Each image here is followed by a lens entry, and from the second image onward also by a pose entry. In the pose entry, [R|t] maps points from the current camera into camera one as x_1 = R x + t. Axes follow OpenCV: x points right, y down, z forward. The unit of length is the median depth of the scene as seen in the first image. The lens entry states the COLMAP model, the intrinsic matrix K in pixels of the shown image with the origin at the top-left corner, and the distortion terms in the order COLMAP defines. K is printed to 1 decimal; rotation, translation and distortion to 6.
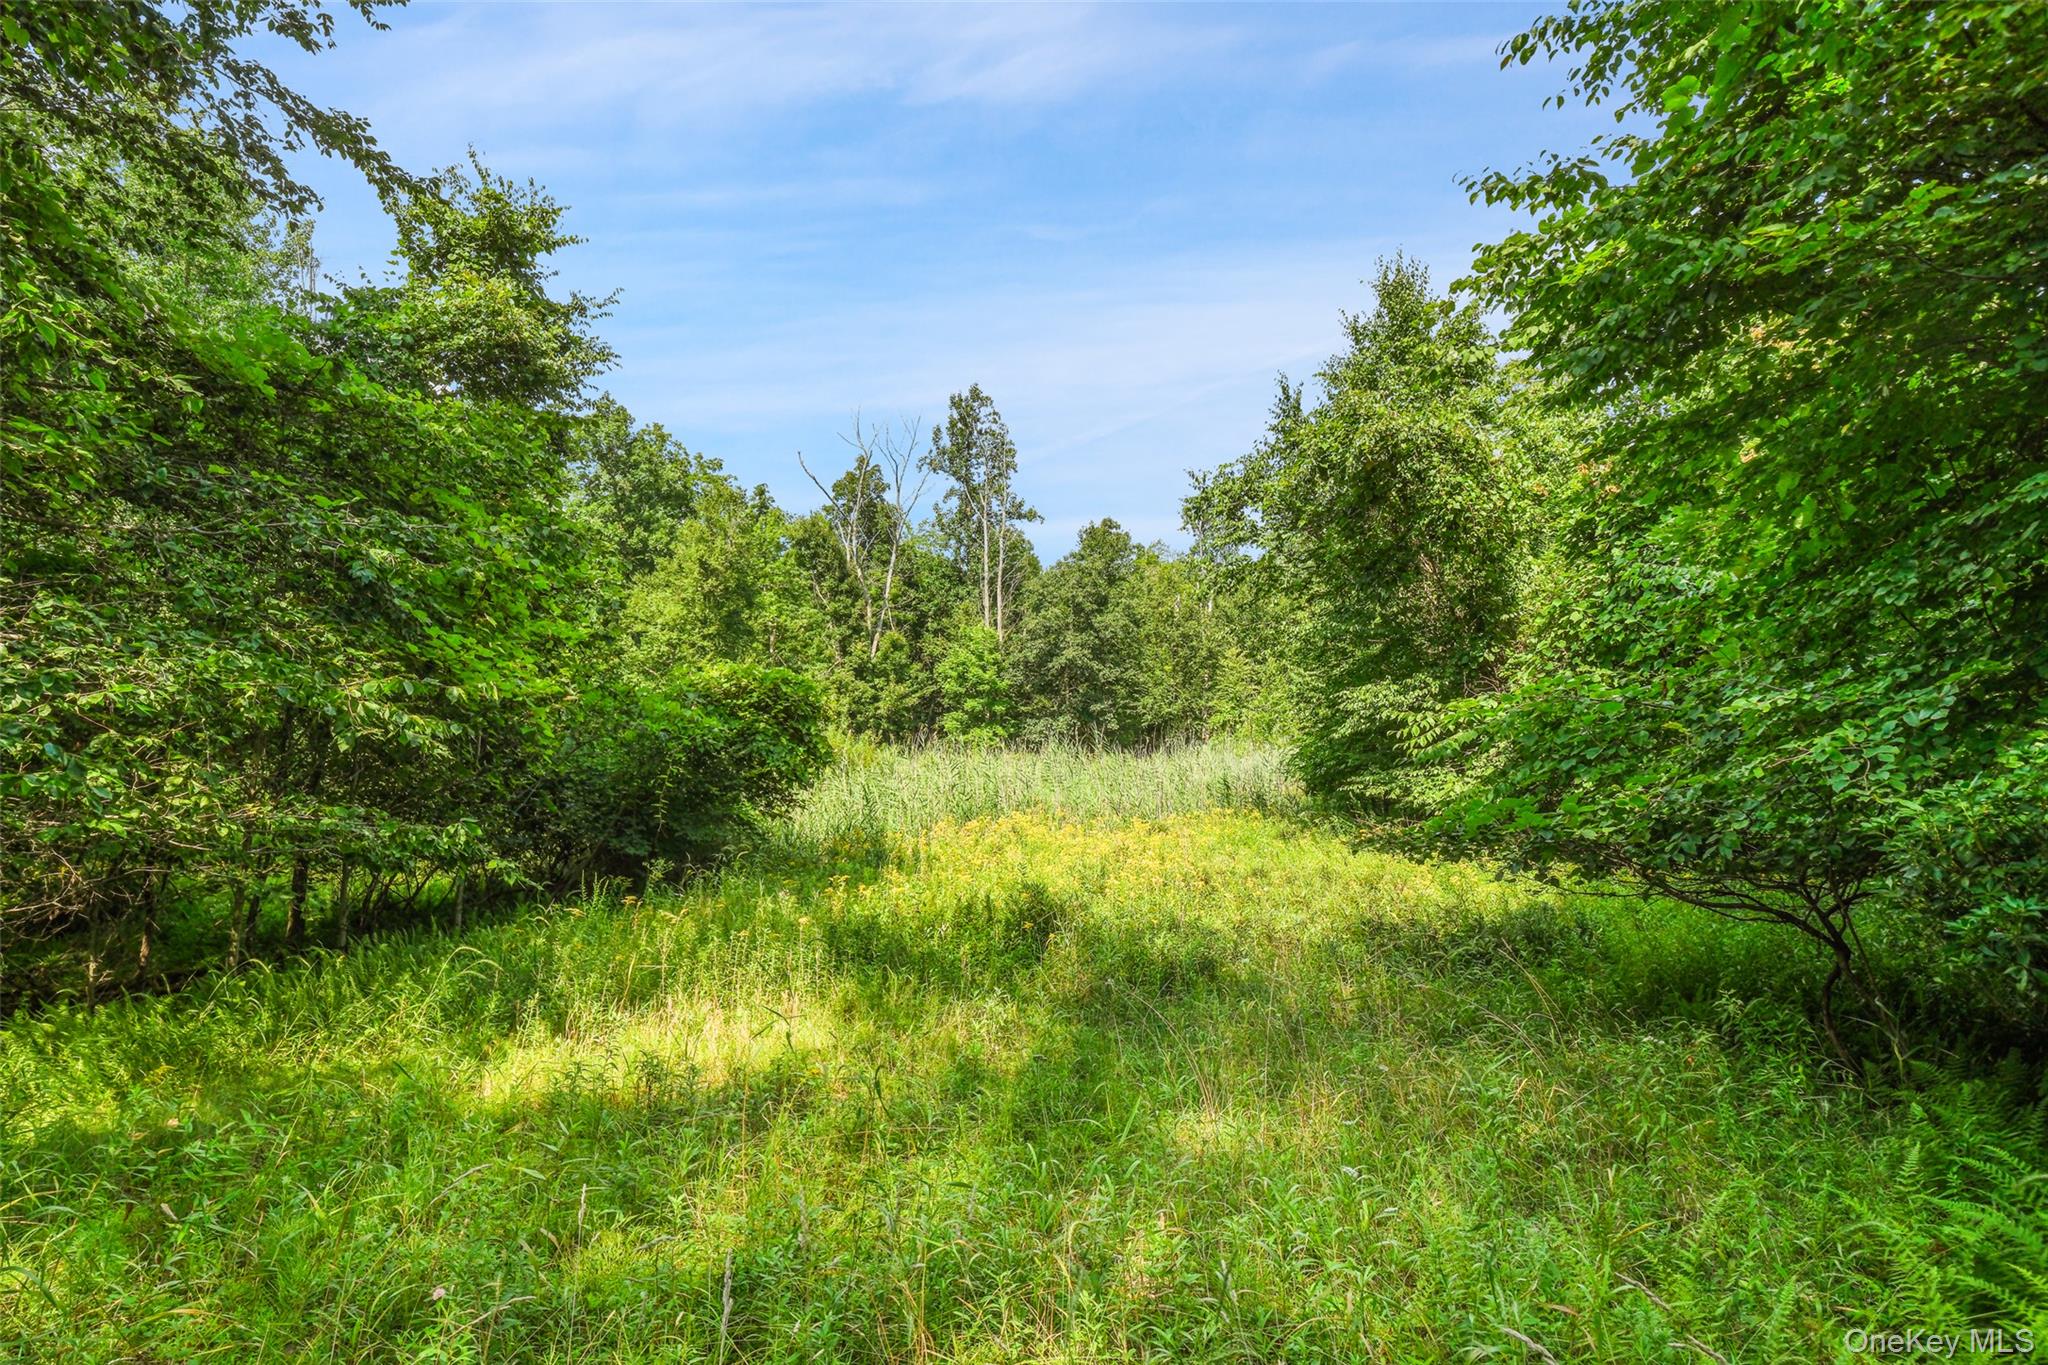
lens RADIAL K [[1088.6, 0, 1022.9], [0, 1088.6, 688.8], [0, 0, 1]] dist [-0.016621, 0.001595]
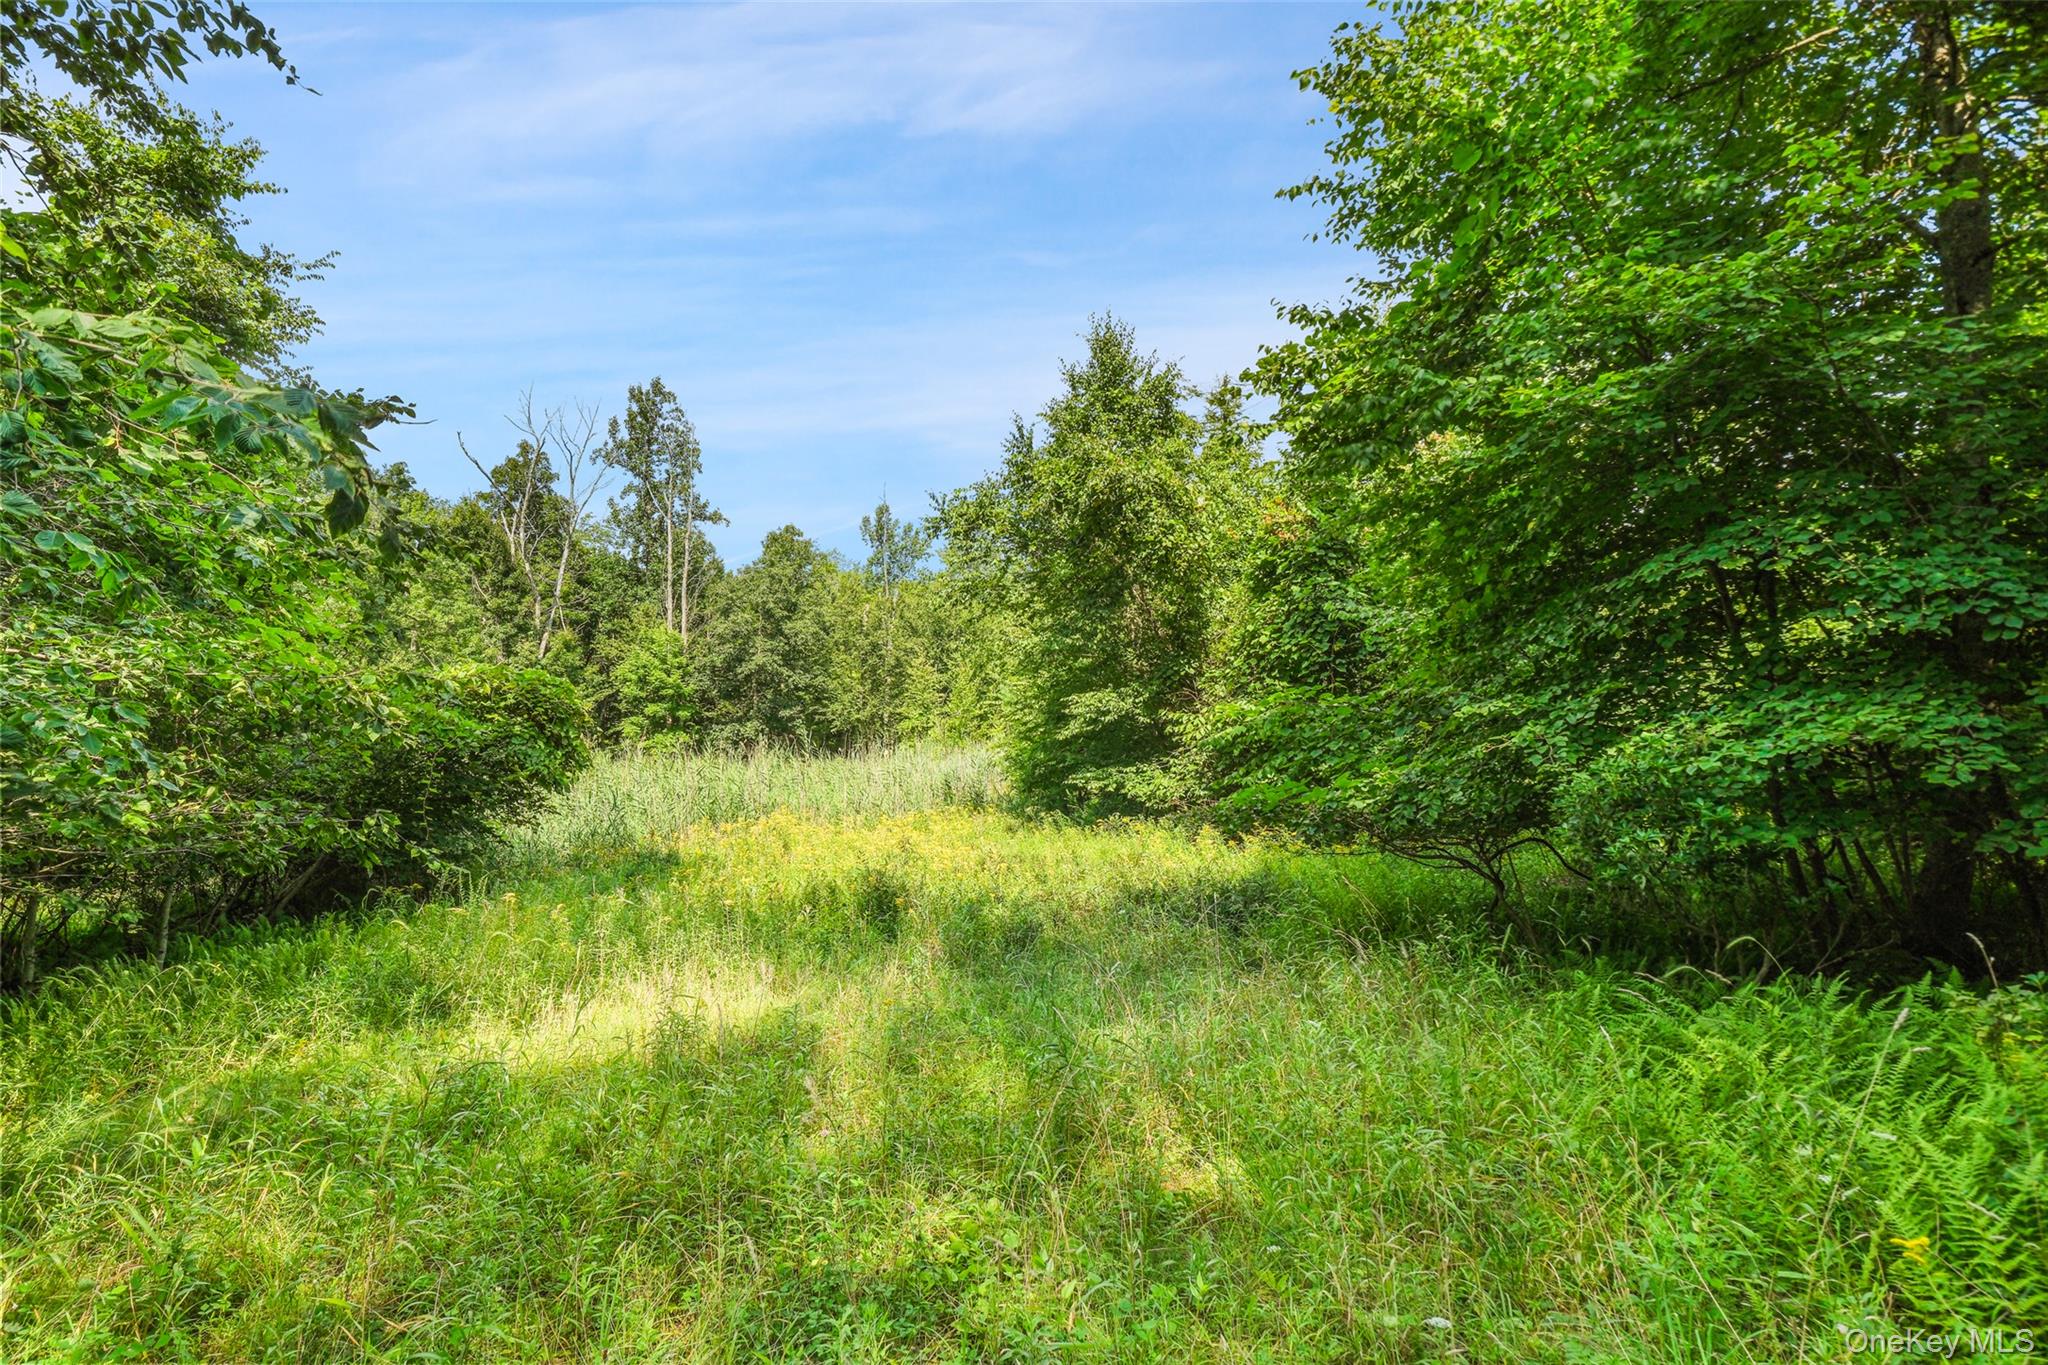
lens RADIAL K [[1076.1, 0, 1033.4], [0, 1076.1, 680.6], [0, 0, 1]] dist [0.021894, -0.003926]
pose [[0.948614, 0.015063, 0.316078, -0.101439], [-0.010592, 0.999818, -0.015859, 0.001605], [-0.316259, 0.011697, 0.948601, -0.057262]]
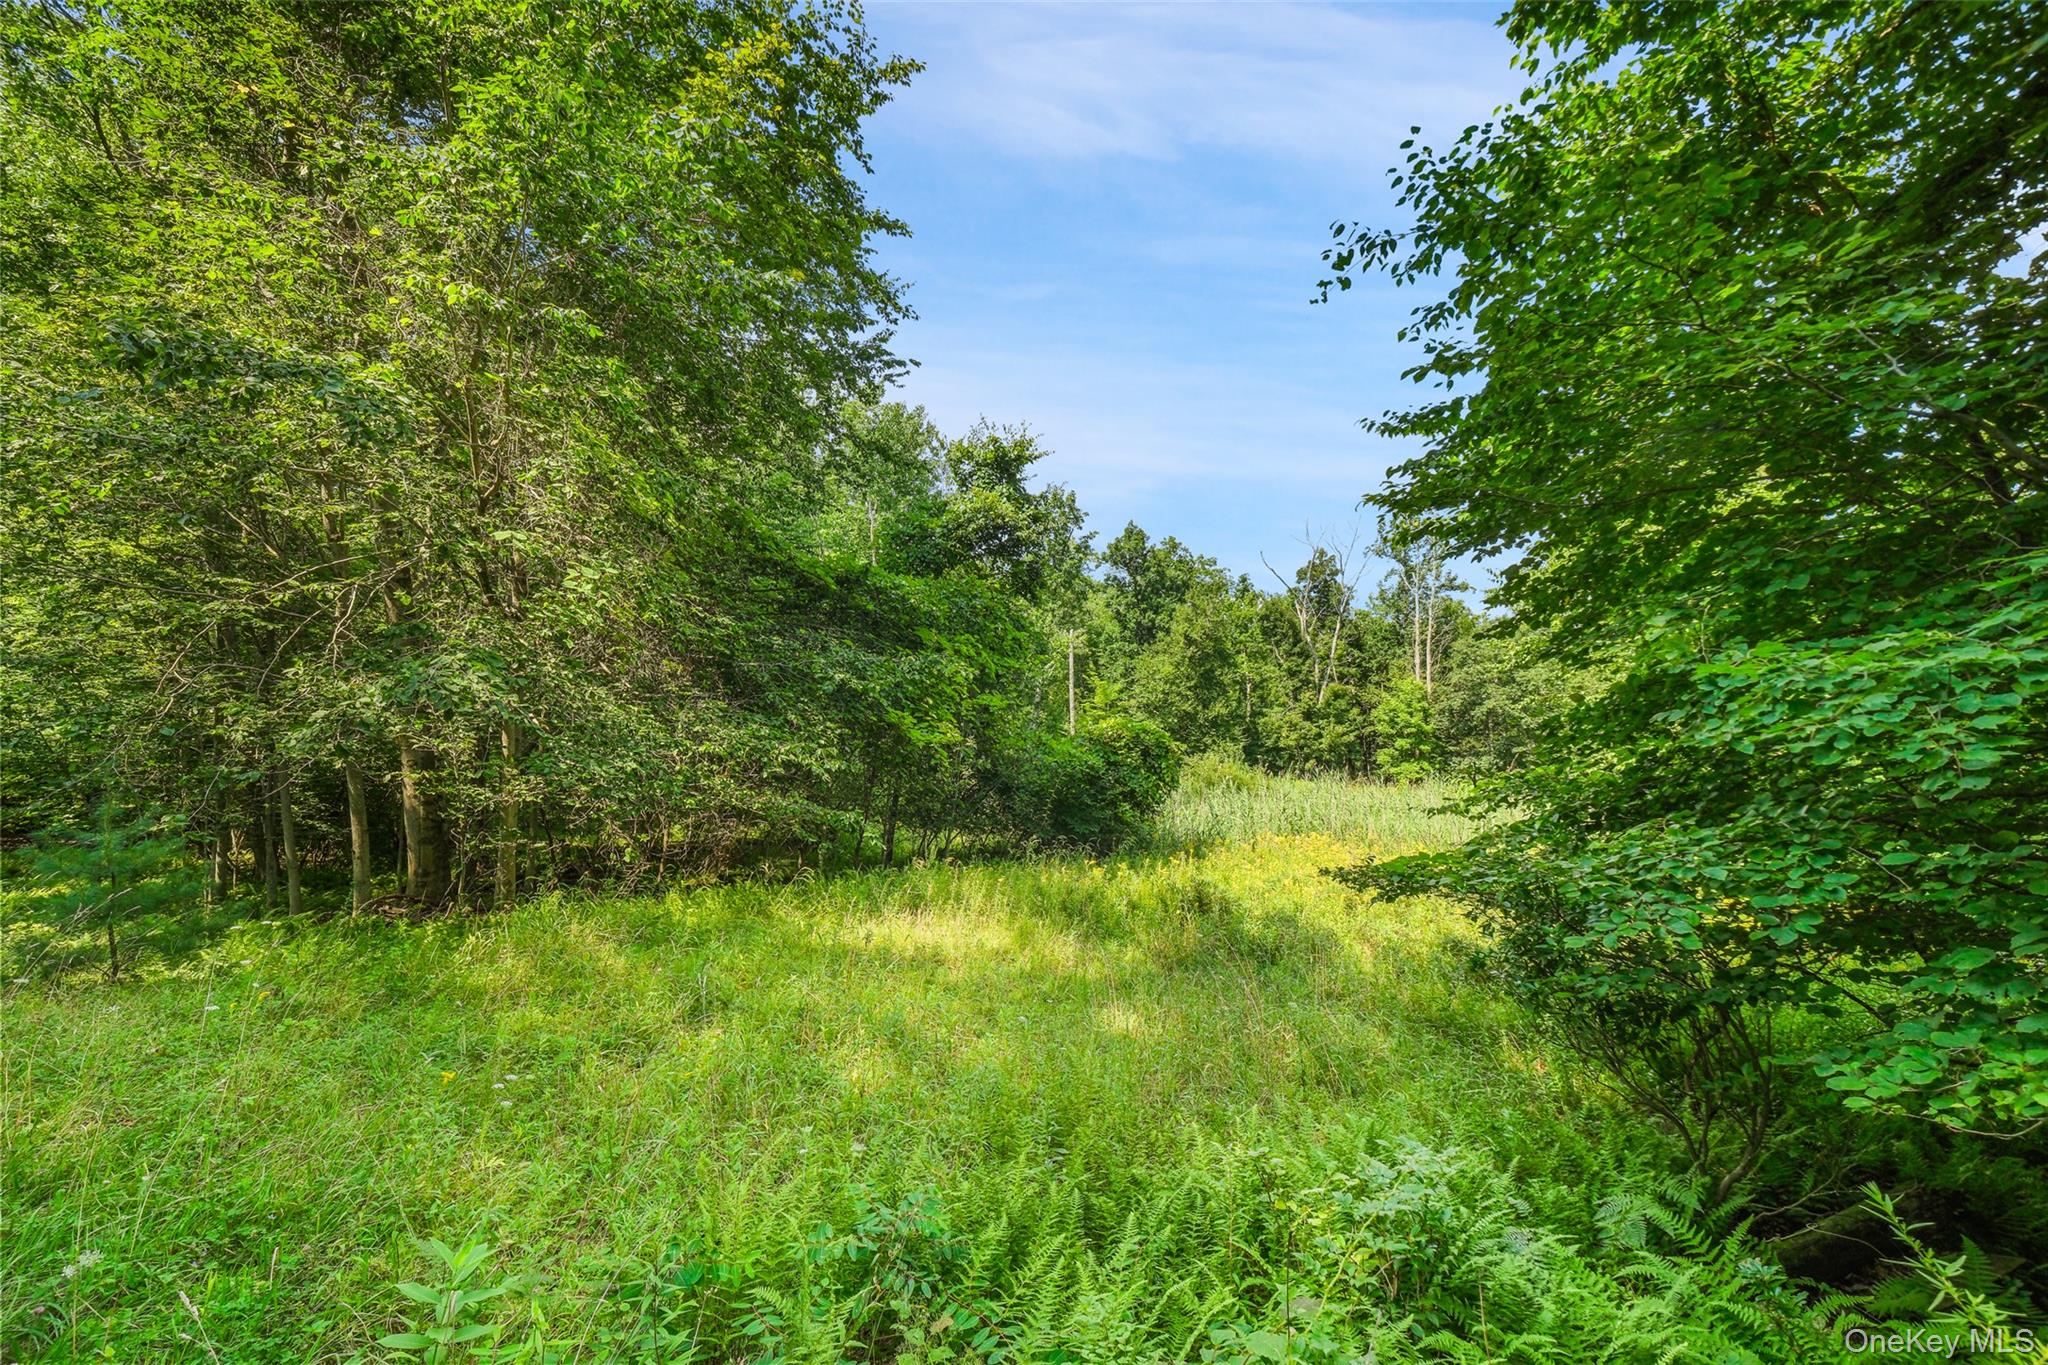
lens RADIAL K [[824.8, 0, 1043.6], [0, 824.8, 677.4], [0, 0, 1]] dist [0.012096, 0.000958]
pose [[0.871038, 0.001860, -0.491212, 0.203542], [-0.027331, 0.998627, -0.044683, -0.024152], [0.490454, 0.052346, 0.869893, -0.069548]]
